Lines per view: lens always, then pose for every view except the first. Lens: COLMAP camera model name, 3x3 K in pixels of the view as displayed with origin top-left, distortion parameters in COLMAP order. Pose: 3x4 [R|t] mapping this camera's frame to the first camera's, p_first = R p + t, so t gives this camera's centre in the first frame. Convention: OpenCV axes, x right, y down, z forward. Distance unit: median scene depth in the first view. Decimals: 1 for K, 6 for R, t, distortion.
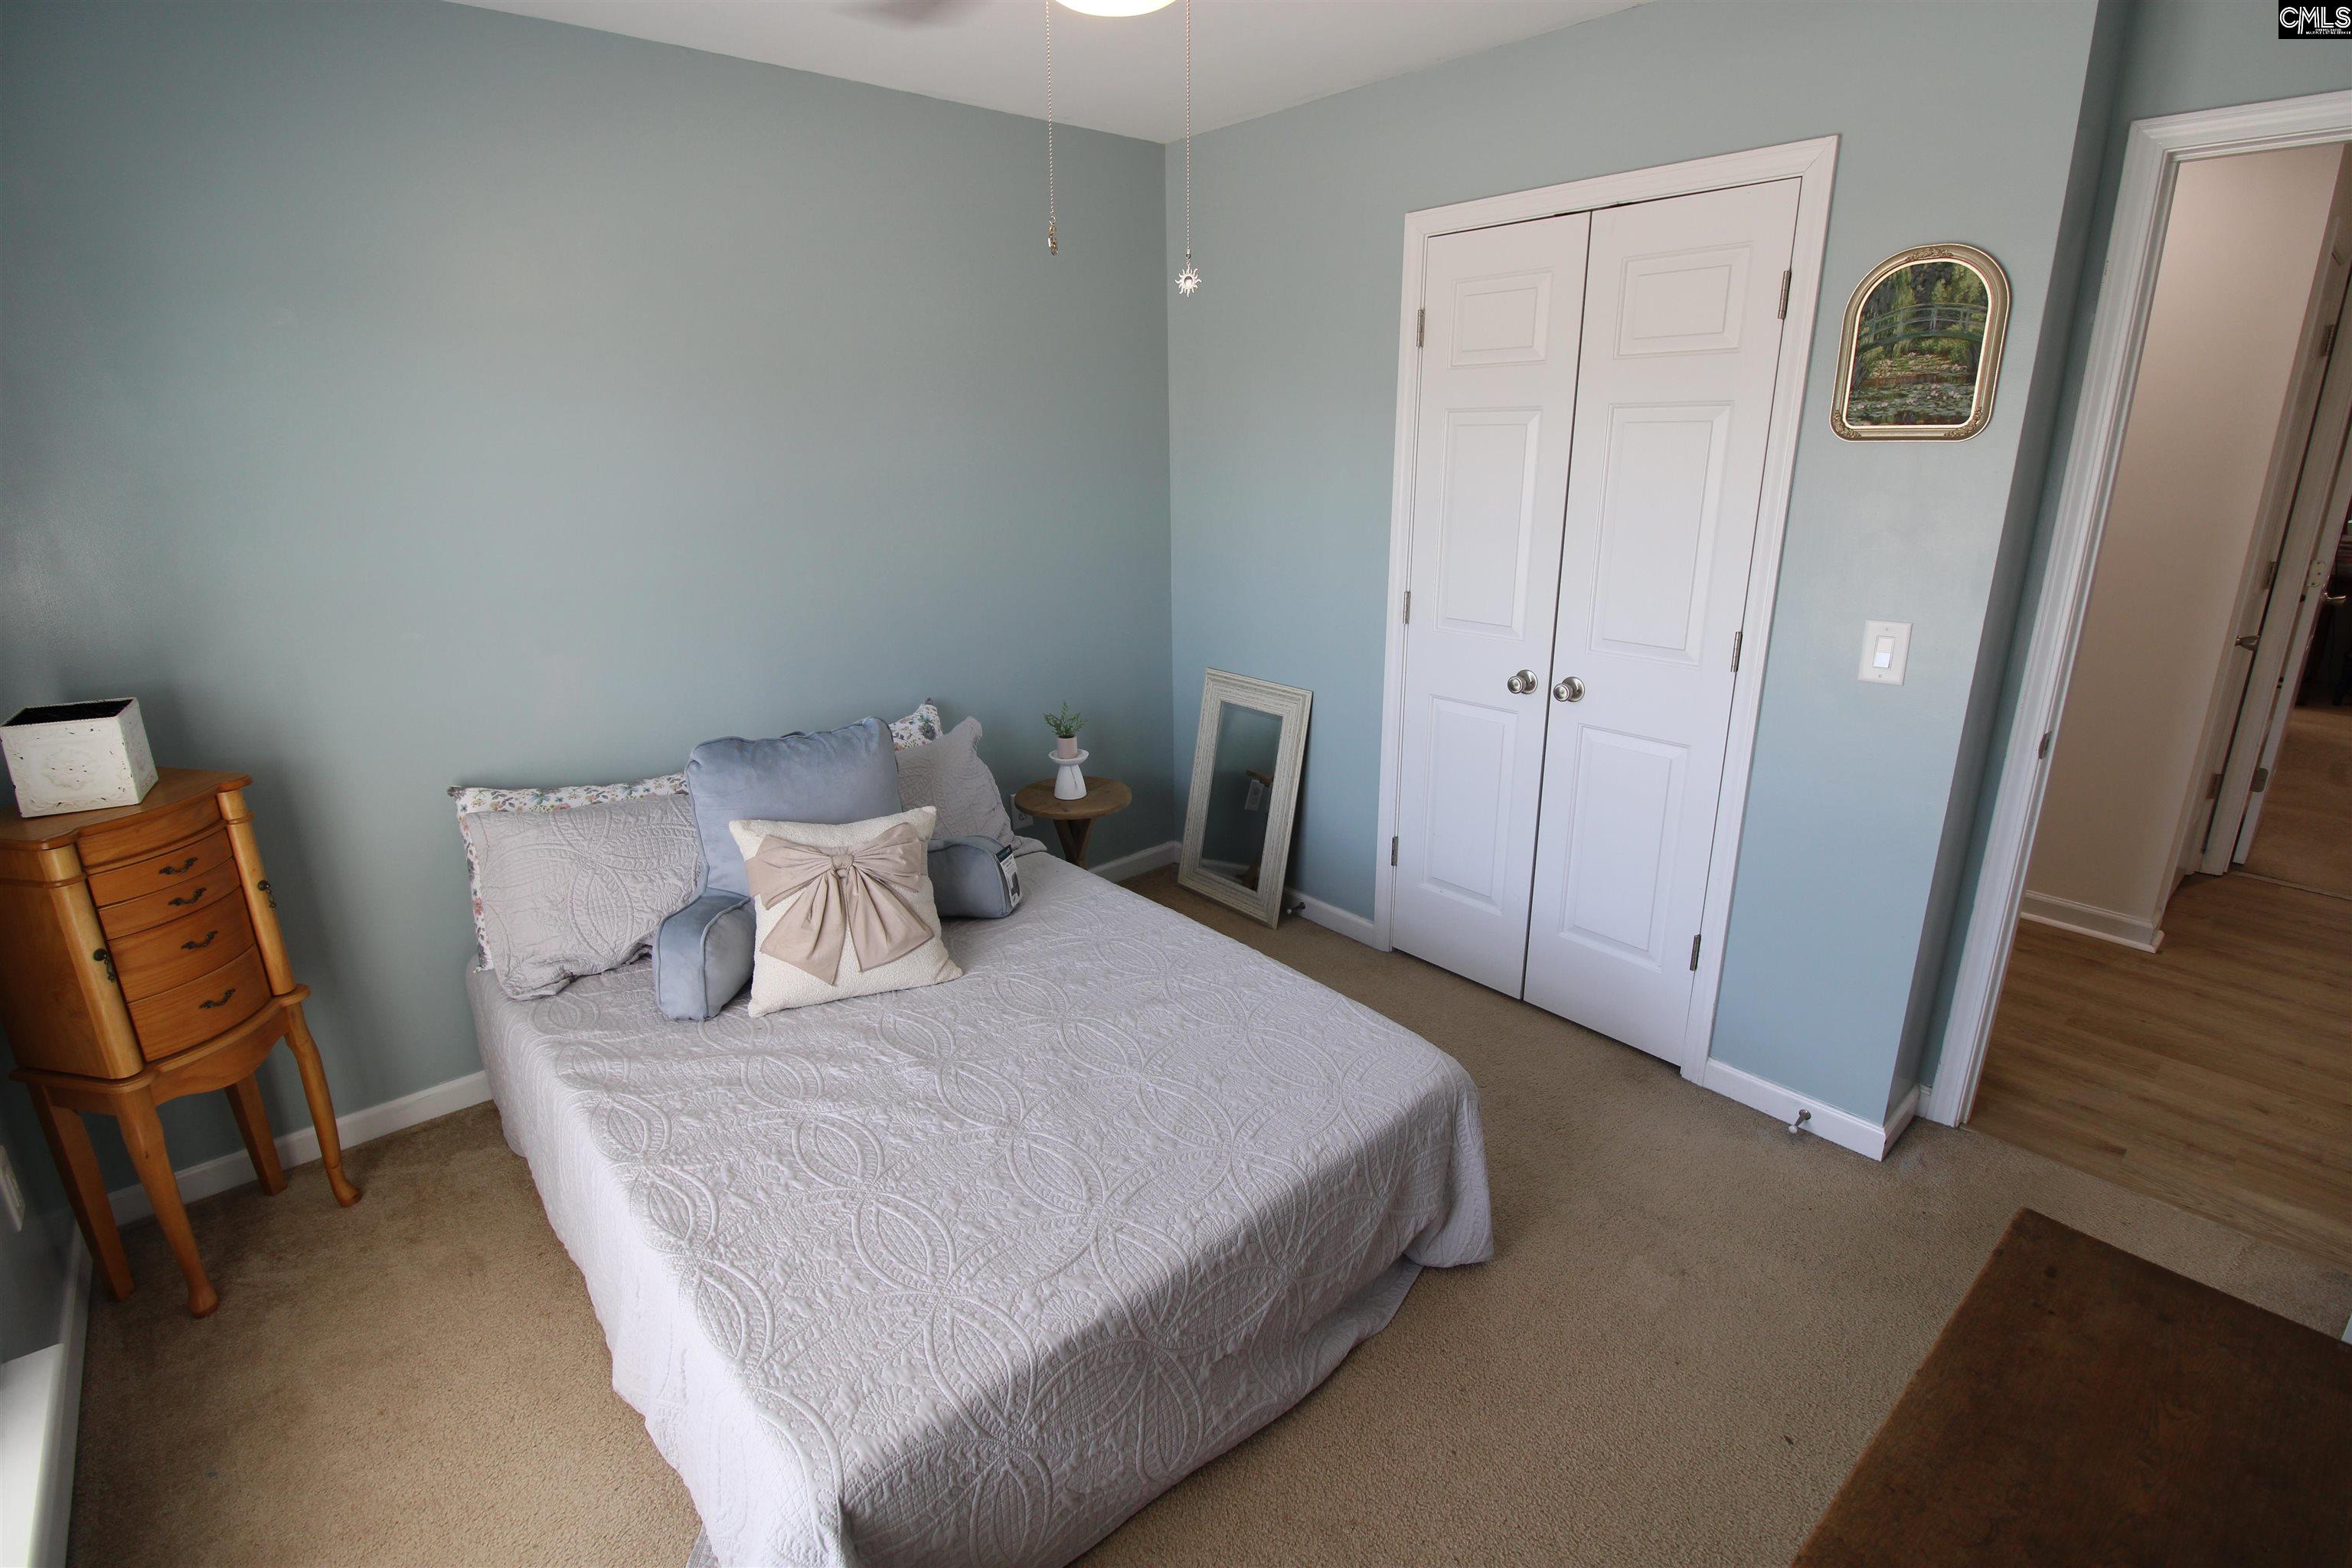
lens RADIAL K [[1084.8, 0, 1180.8], [0, 1084.8, 769.5], [0, 0, 1]] dist [-0.005269, -0.009018]
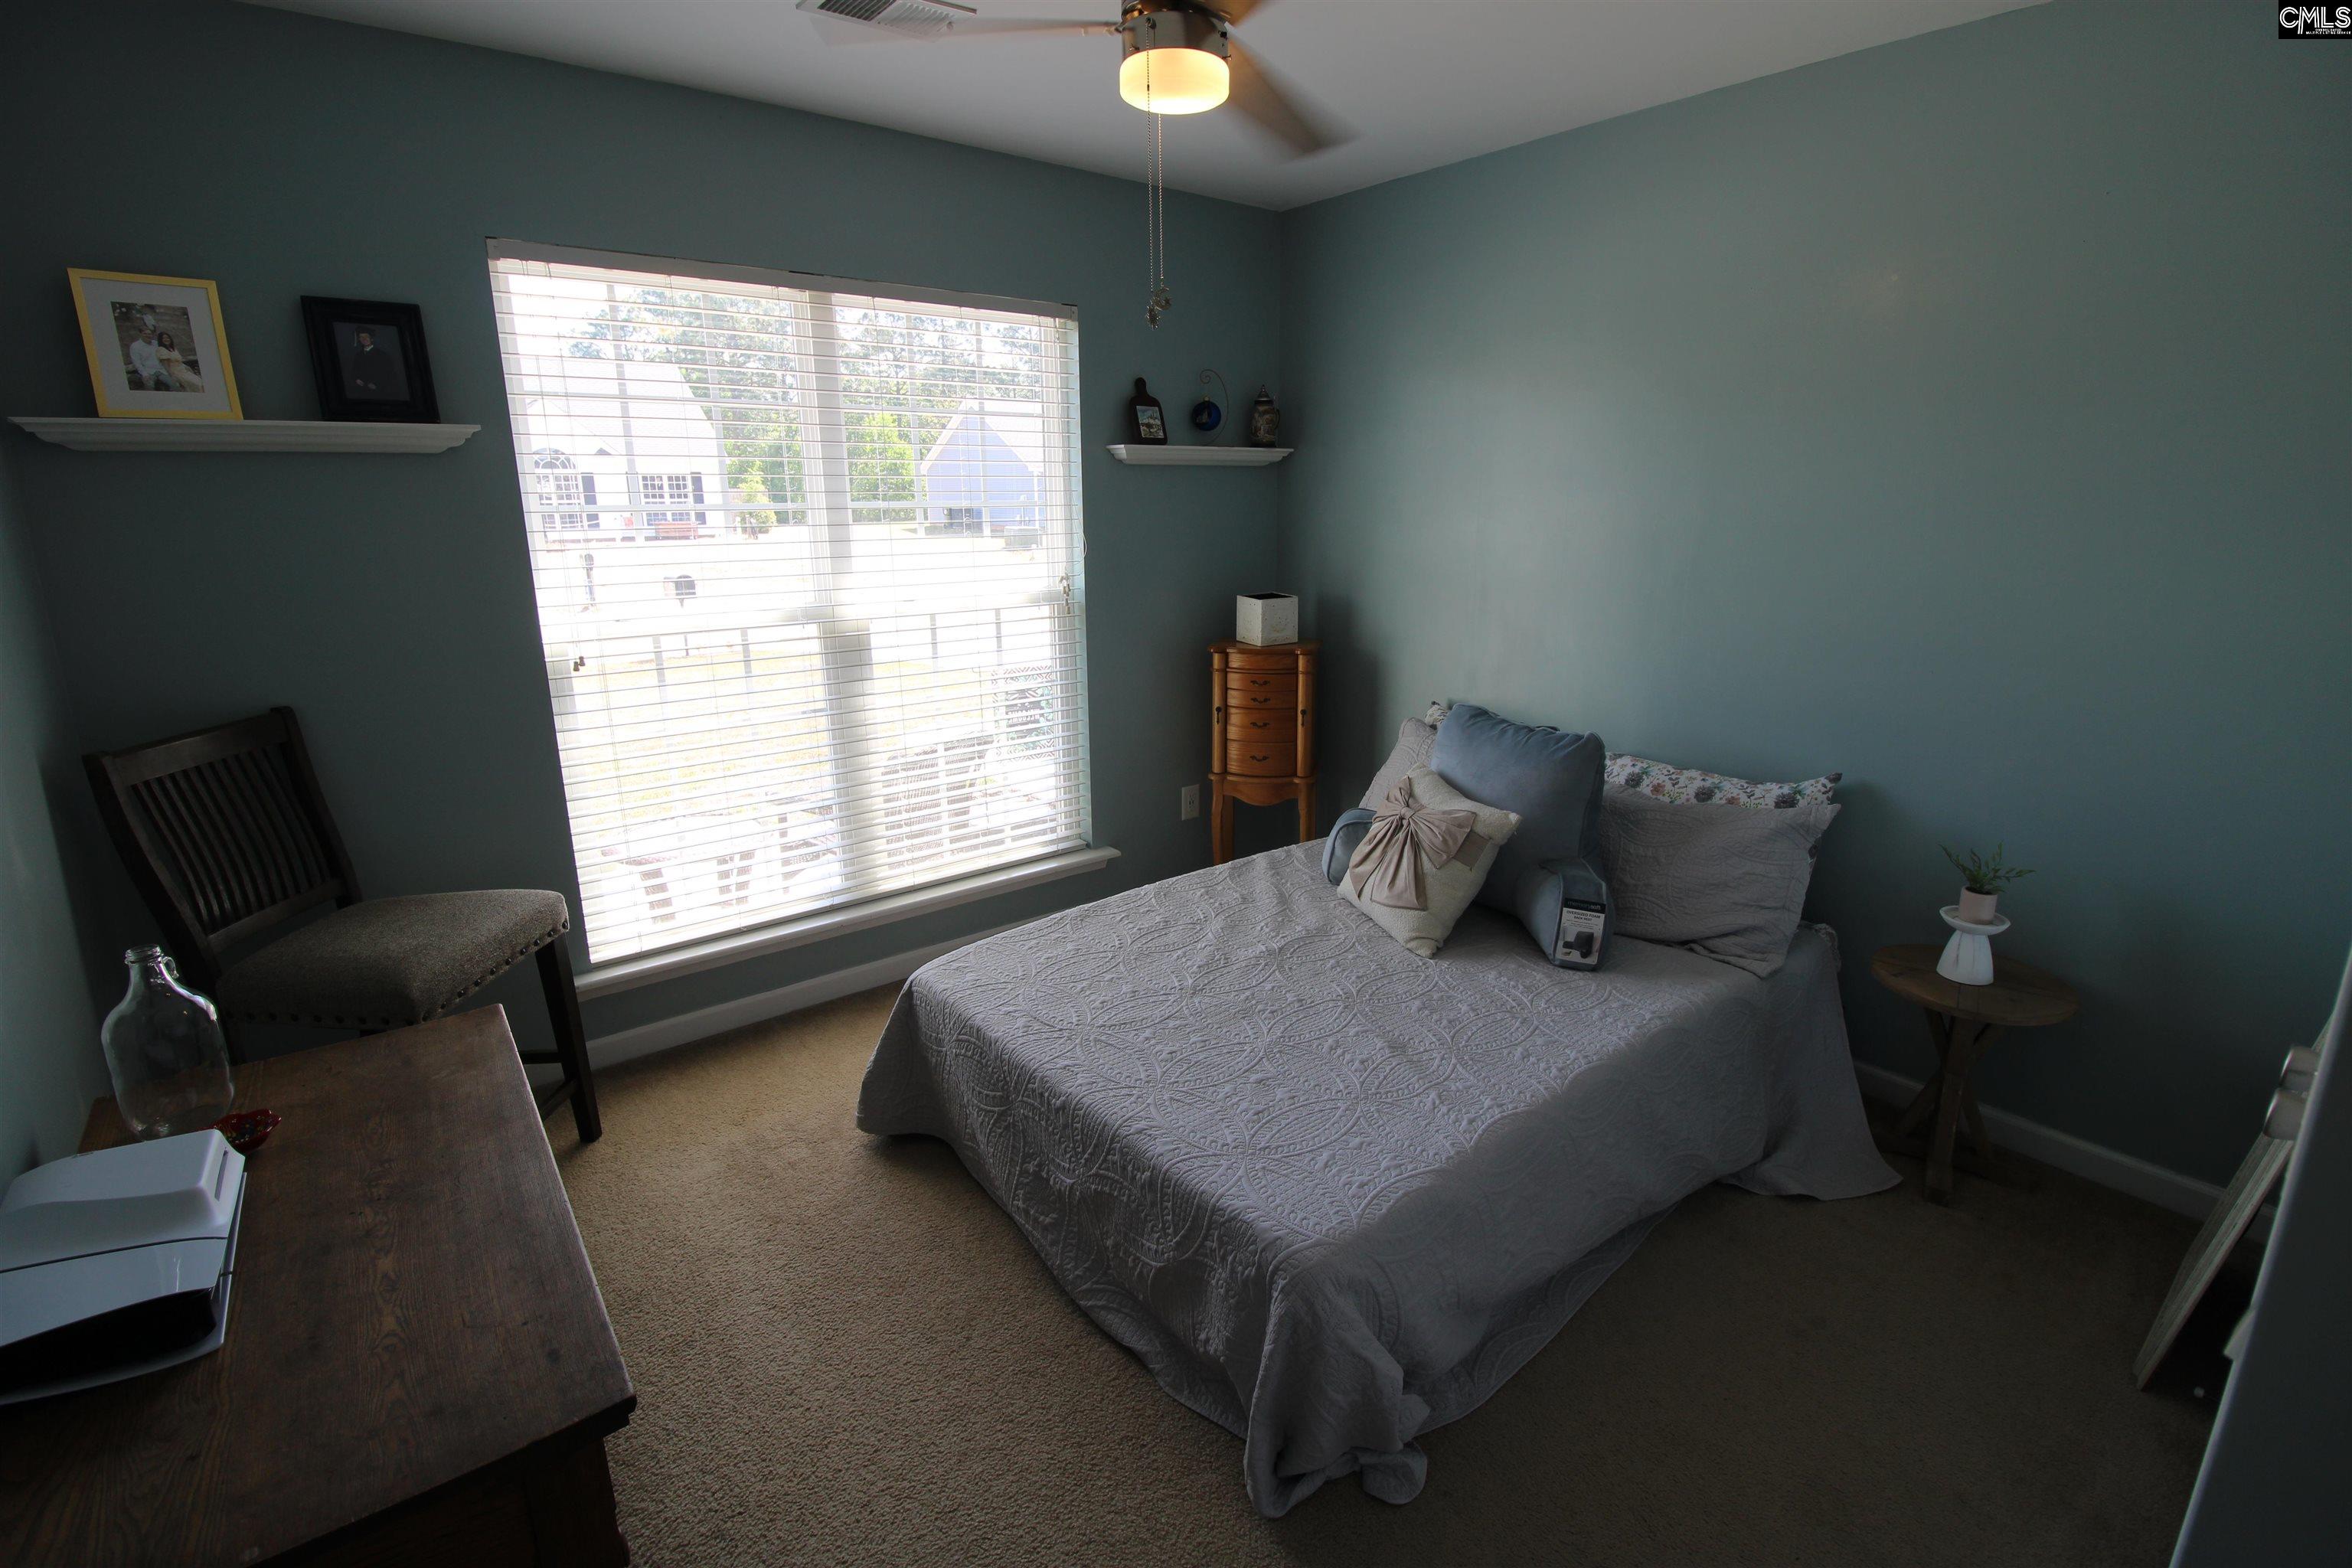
lens RADIAL K [[1084.8, 0, 1163.3], [0, 1084.8, 788.4], [0, 0, 1]] dist [-0.005269, -0.009018]
pose [[-0.078517, 0.271913, -0.959113, 0.912596], [-0.285703, 0.915590, 0.282963, -0.216597], [0.955096, 0.296239, 0.005797, 0.815298]]
